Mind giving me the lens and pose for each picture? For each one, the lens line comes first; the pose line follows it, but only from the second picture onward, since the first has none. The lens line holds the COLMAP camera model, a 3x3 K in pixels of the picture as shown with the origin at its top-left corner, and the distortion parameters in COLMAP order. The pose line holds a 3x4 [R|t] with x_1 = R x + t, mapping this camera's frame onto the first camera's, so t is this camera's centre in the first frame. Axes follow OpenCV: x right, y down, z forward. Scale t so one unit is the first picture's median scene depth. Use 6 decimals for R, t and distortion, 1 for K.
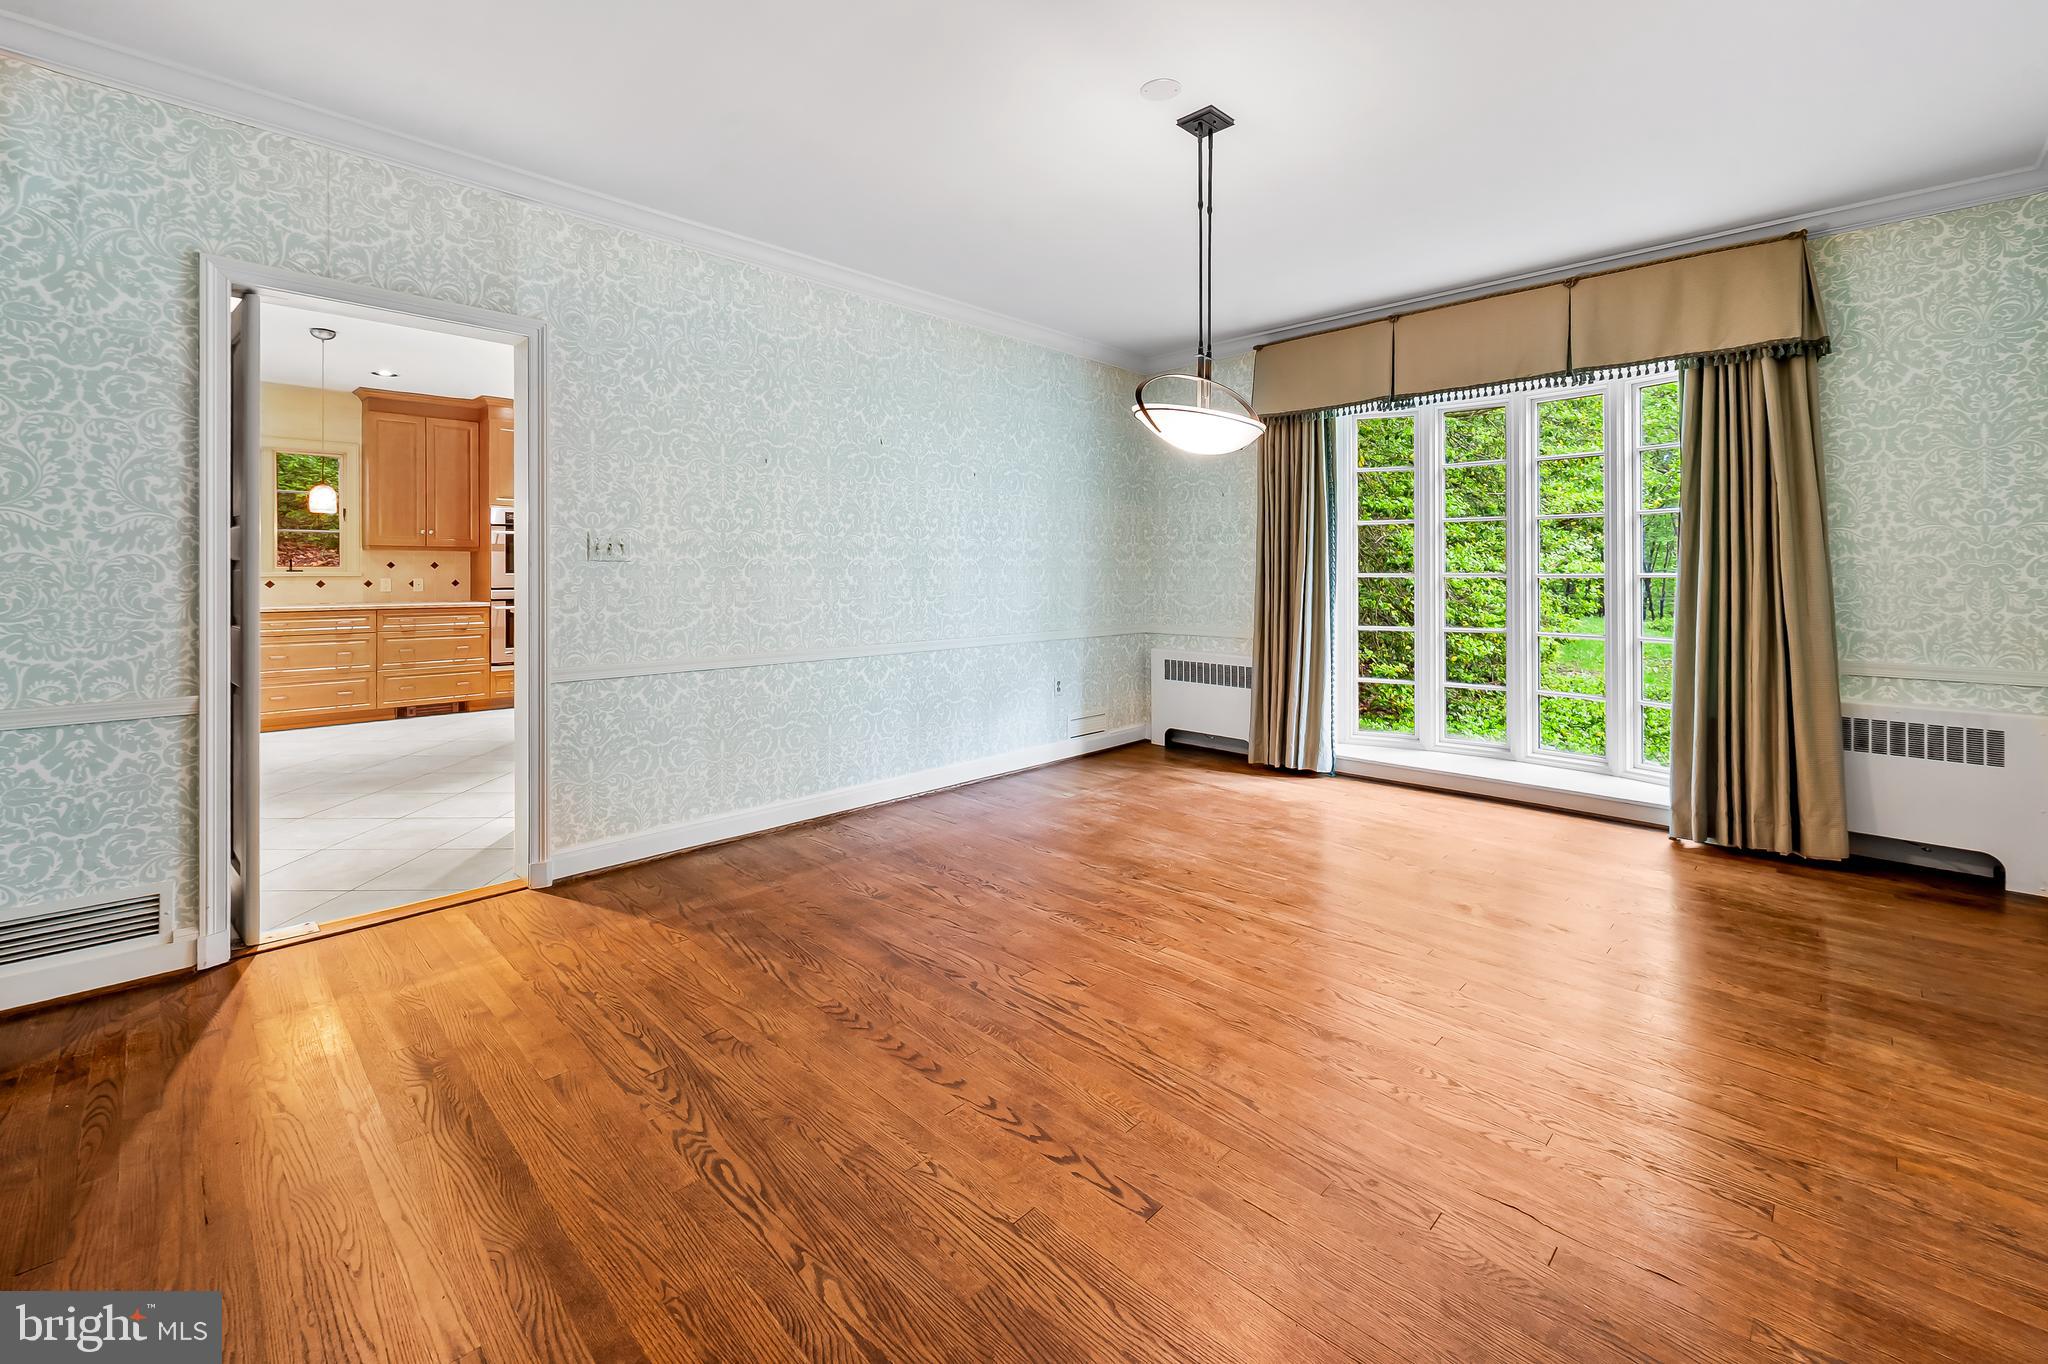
lens RADIAL K [[860.9, 0, 1009.0], [0, 860.9, 566.8], [0, 0, 1]] dist [-0.001301, 0.000177]
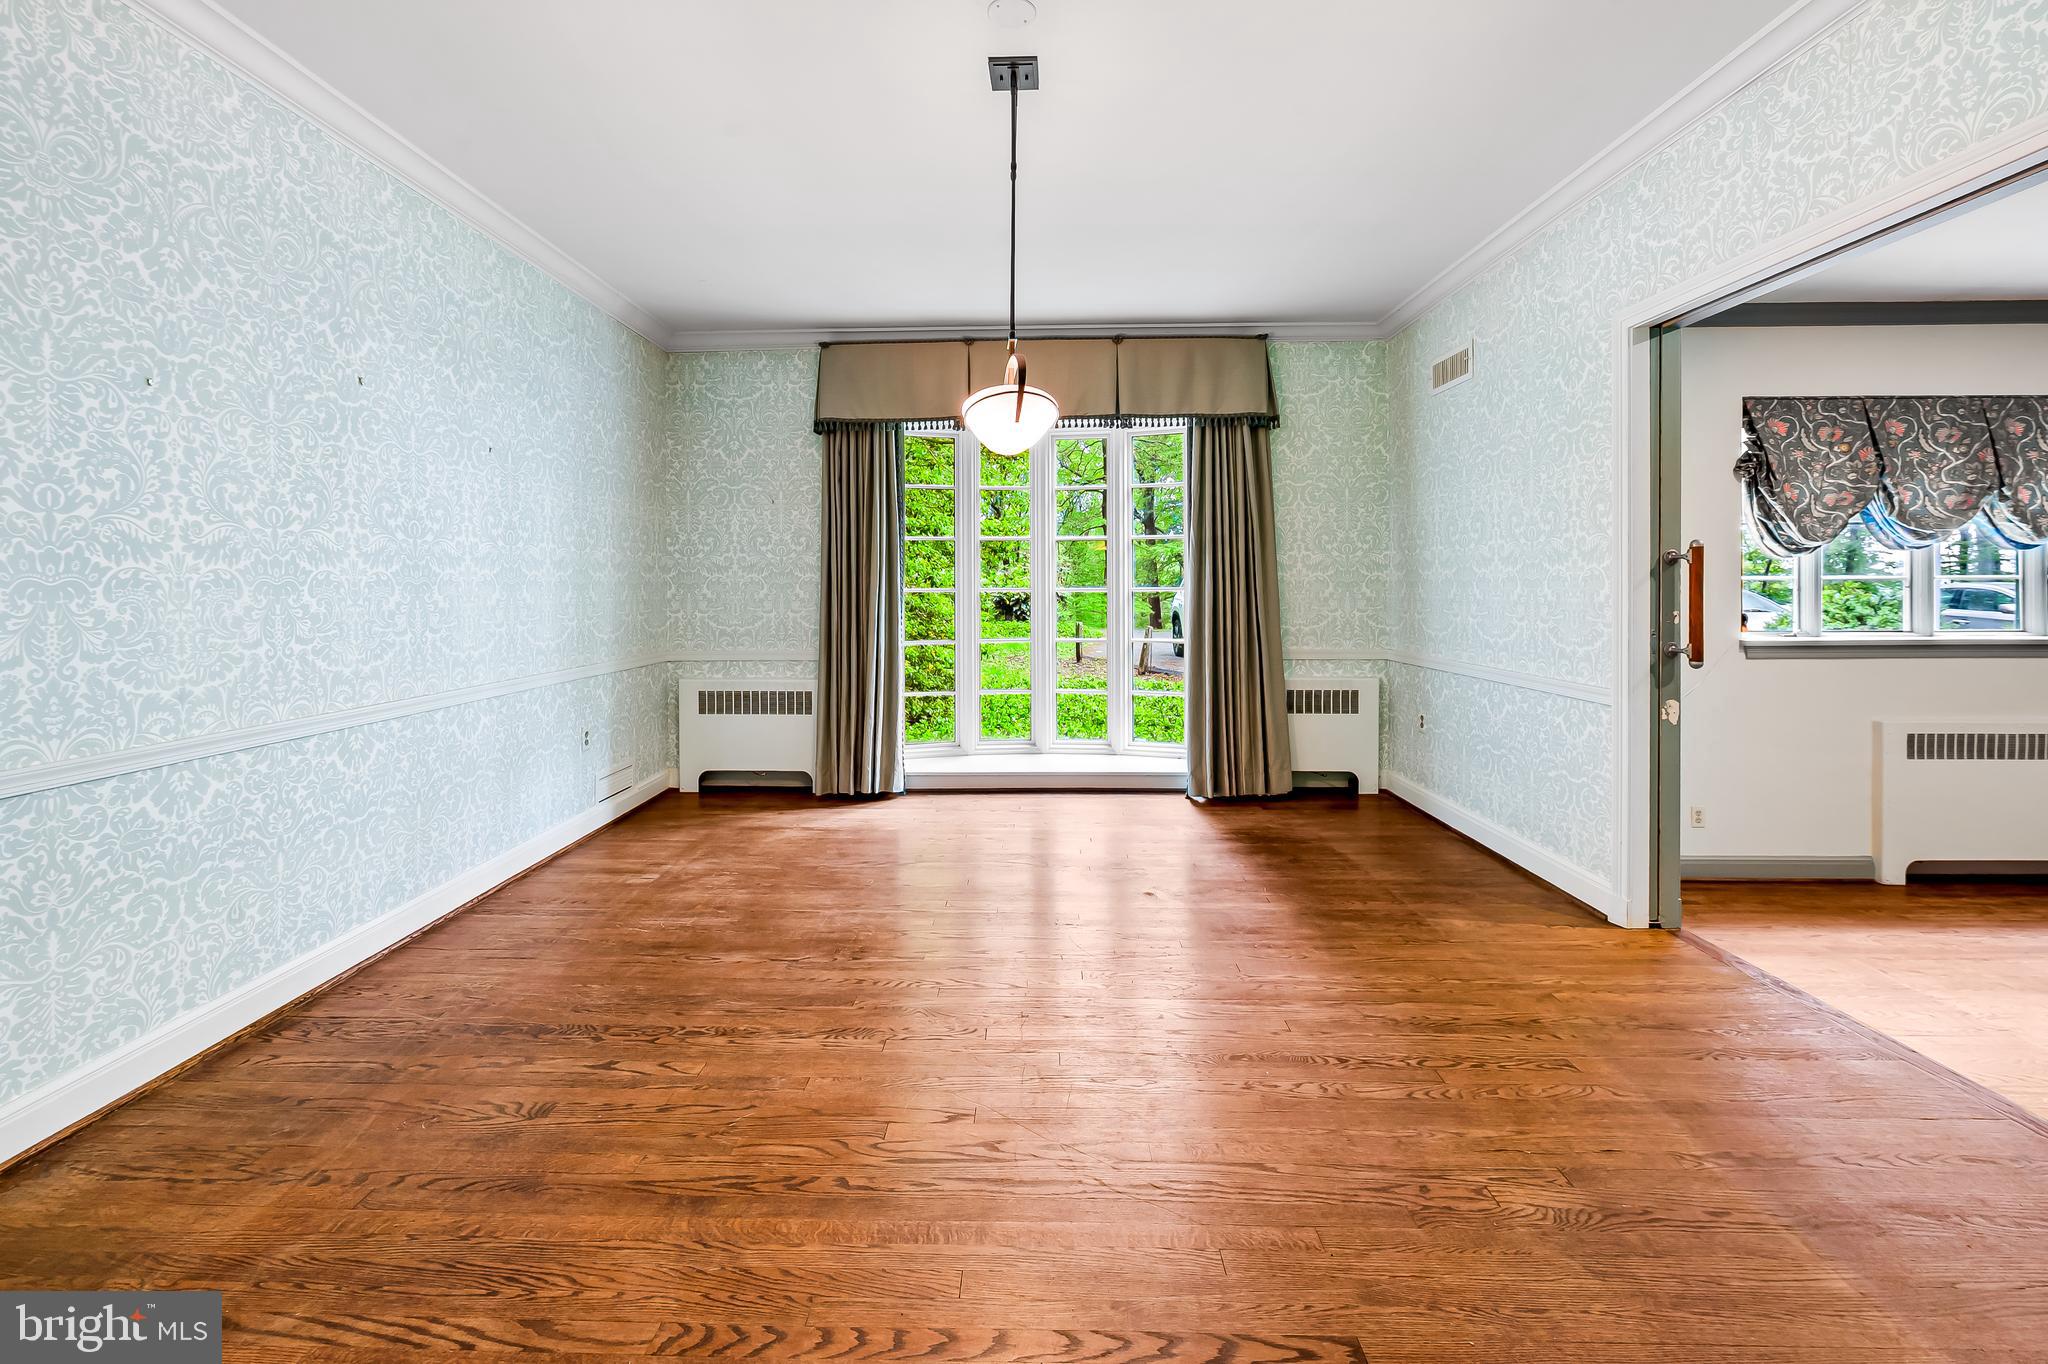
lens RADIAL K [[857.0, 0, 1025.8], [0, 857.0, 587.8], [0, 0, 1]] dist [-0.000464, -0.000114]
pose [[0.724647, -0.004676, 0.689104, -0.250876], [-0.000030, 0.999977, 0.006818, -0.000184], [-0.689120, -0.004961, 0.724630, 0.244124]]
